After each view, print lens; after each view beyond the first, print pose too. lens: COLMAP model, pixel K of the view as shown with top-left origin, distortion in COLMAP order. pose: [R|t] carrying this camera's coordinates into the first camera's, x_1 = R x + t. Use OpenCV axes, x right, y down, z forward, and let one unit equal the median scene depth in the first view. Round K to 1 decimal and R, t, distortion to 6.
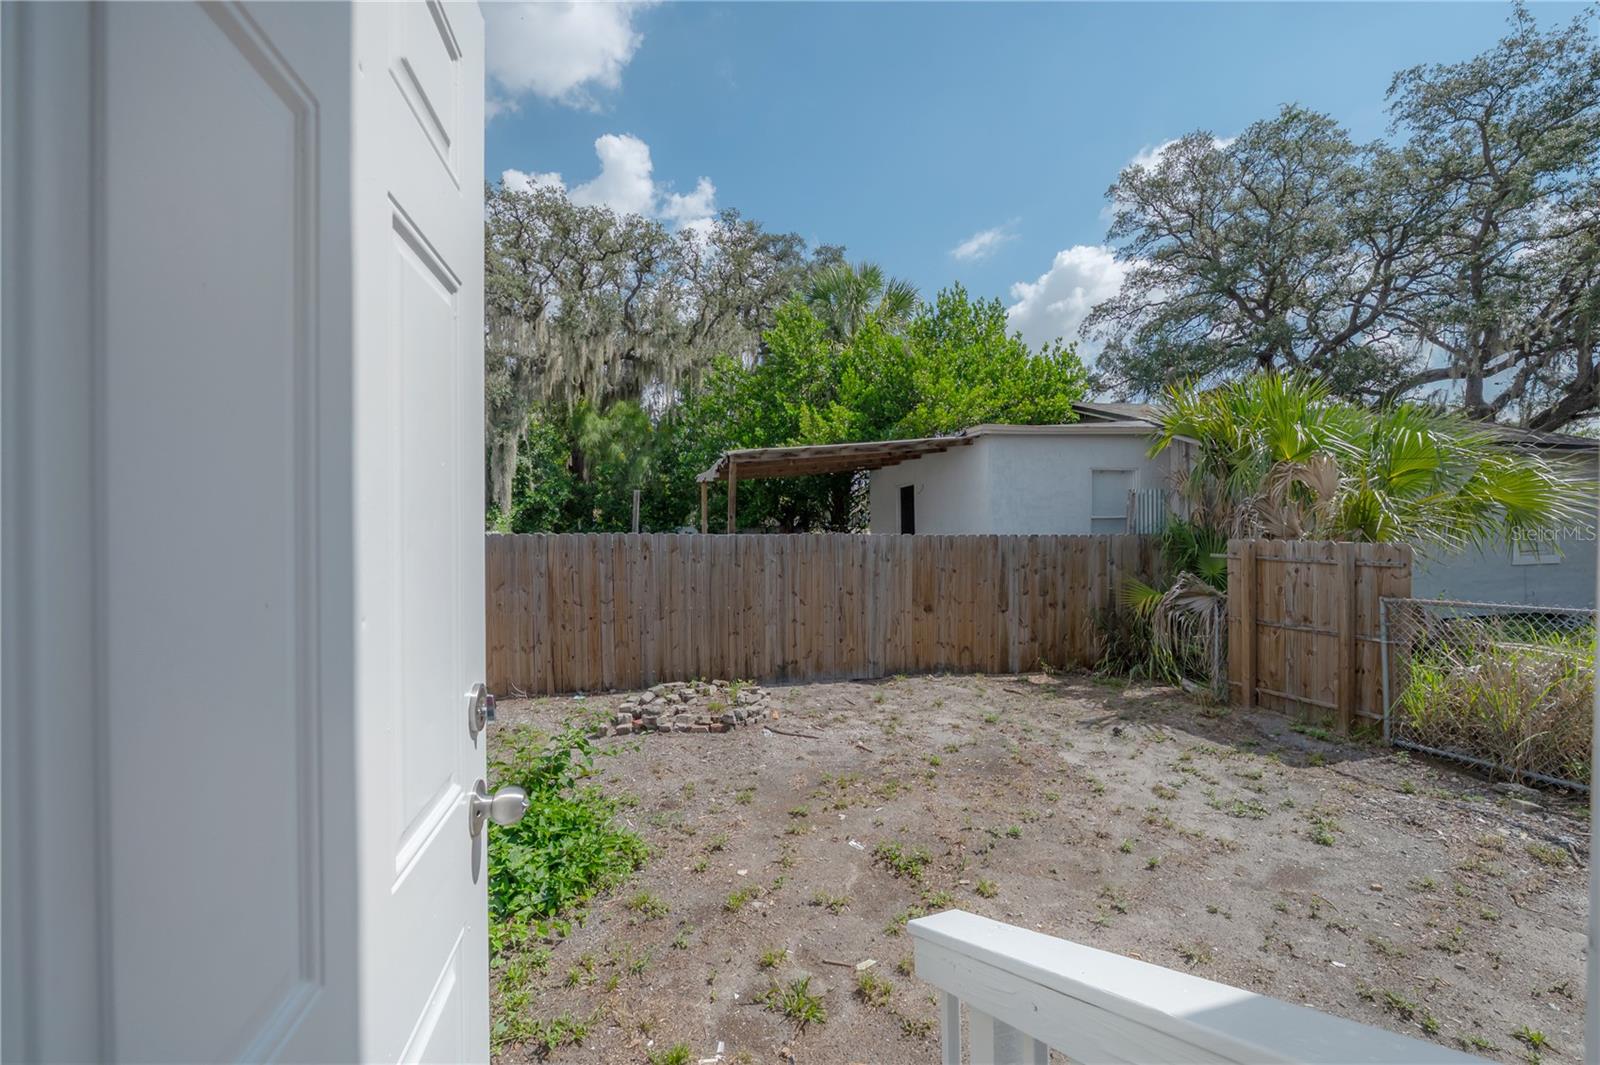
lens RADIAL K [[638.7, 0, 806.9], [0, 638.7, 526.3], [0, 0, 1]] dist [-0.005614, 0.000251]
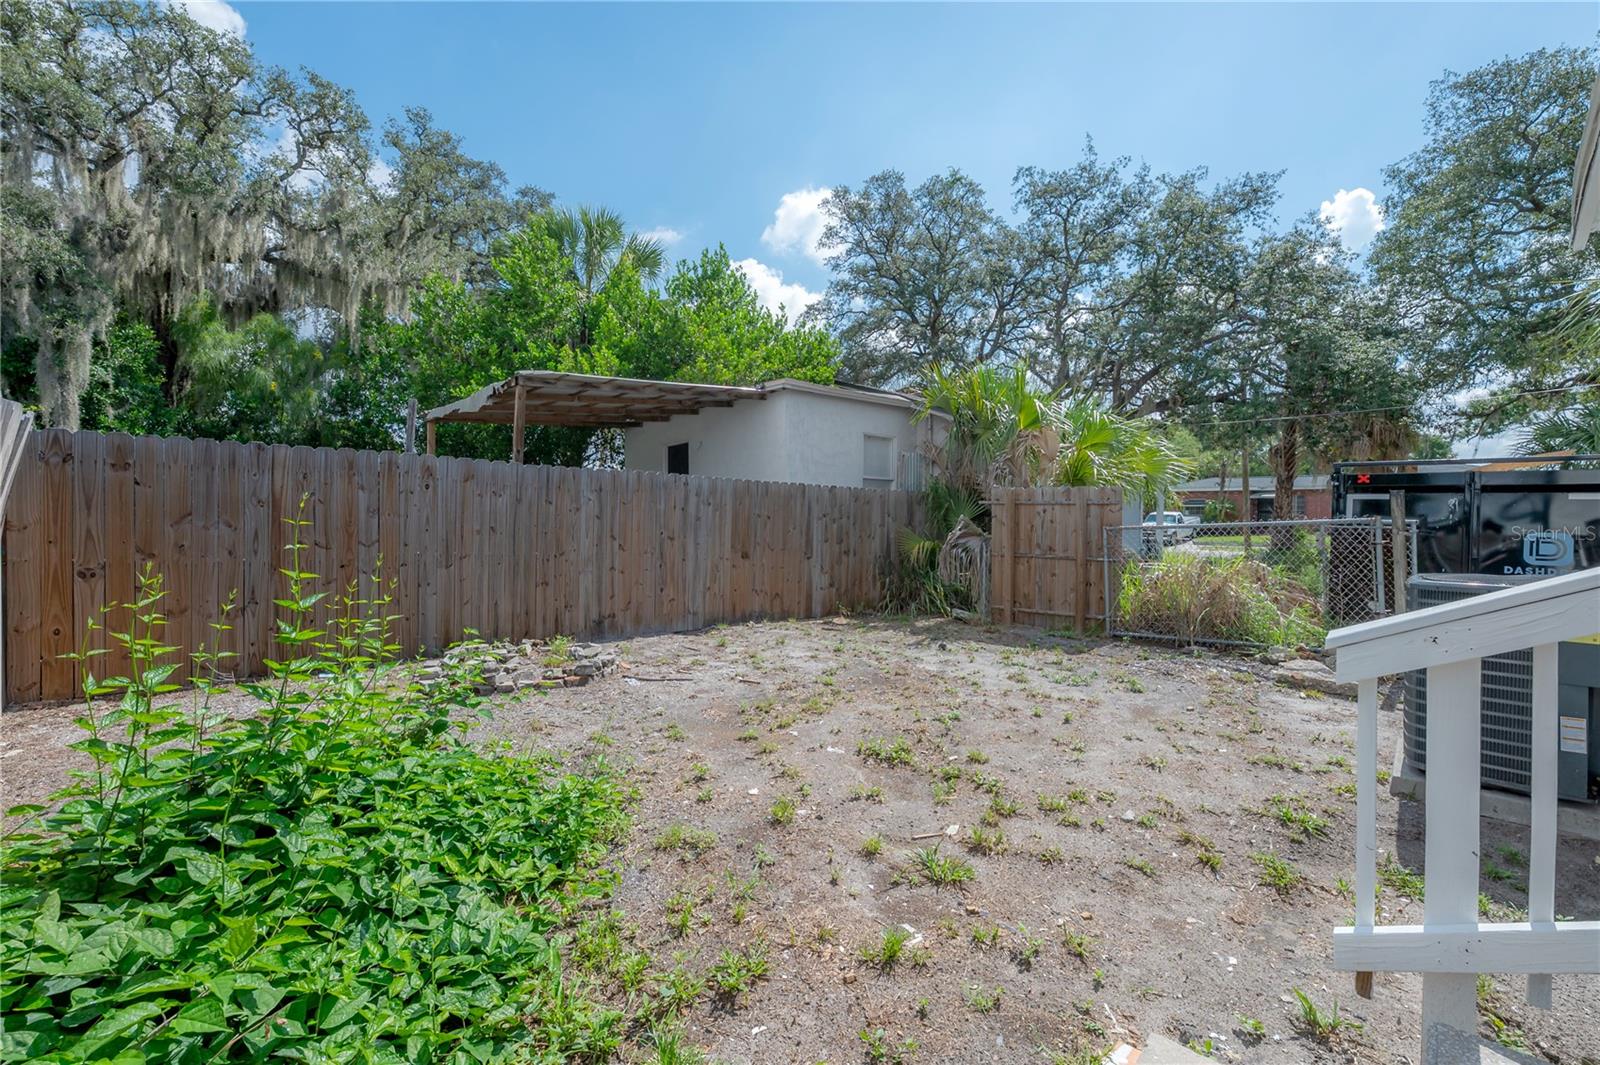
lens RADIAL K [[646.1, 0, 806.1], [0, 646.1, 521.4], [0, 0, 1]] dist [-0.007575, 0.000129]
pose [[0.868556, 0.014555, 0.495377, -0.213509], [-0.011656, 0.999892, -0.008940, 0.082130], [-0.495454, 0.001991, 0.868632, 0.091491]]
